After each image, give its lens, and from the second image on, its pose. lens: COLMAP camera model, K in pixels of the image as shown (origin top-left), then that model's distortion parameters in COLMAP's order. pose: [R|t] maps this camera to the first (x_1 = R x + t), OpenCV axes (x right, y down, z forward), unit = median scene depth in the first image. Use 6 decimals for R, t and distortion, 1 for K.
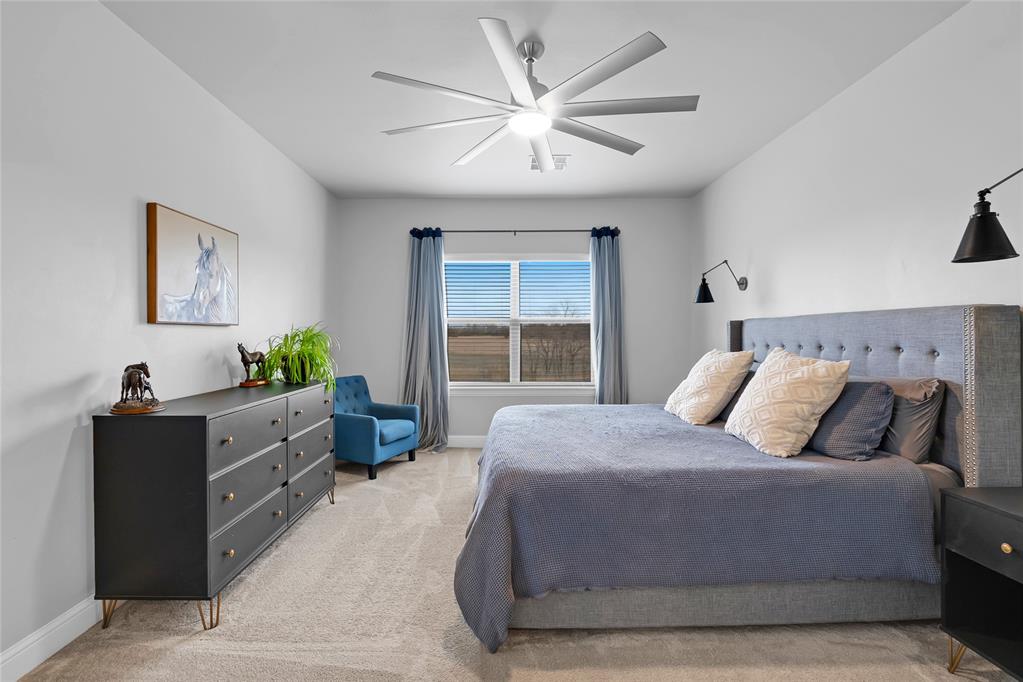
lens RADIAL K [[480.8, 0, 511.6], [0, 480.8, 336.9], [0, 0, 1]] dist [-0.009701, -0.000560]
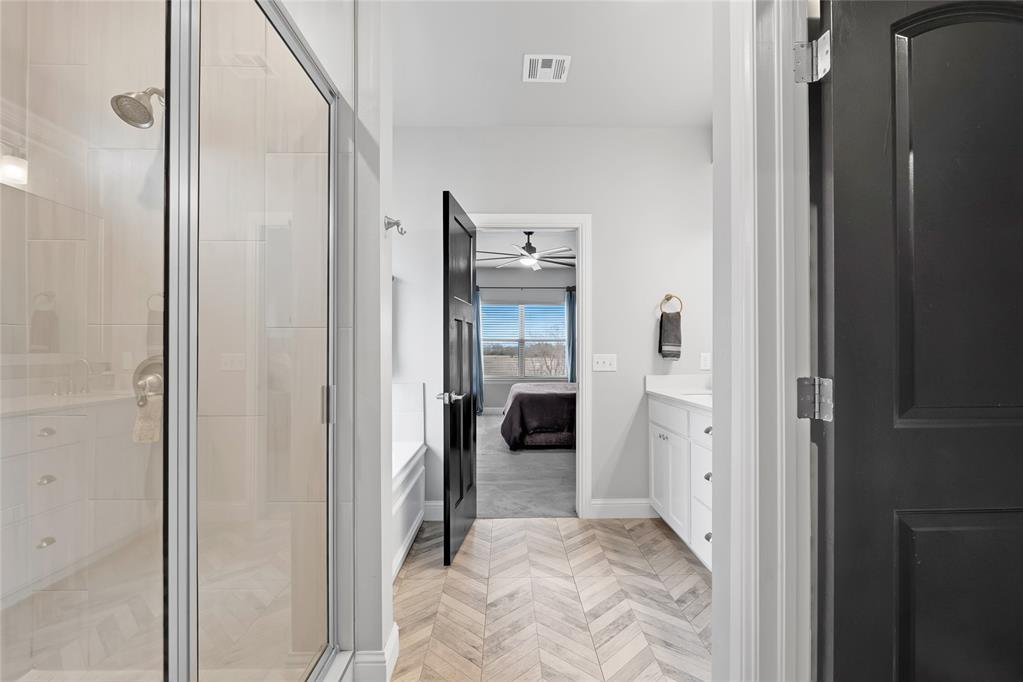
lens RADIAL K [[480.8, 0, 511.3], [0, 480.8, 349.7], [0, 0, 1]] dist [-0.009701, -0.000560]
pose [[0.999935, 0.000638, -0.011408, -0.025206], [-0.000804, 0.999894, -0.014547, 0.063148], [0.011397, 0.014556, 0.999829, -1.910838]]
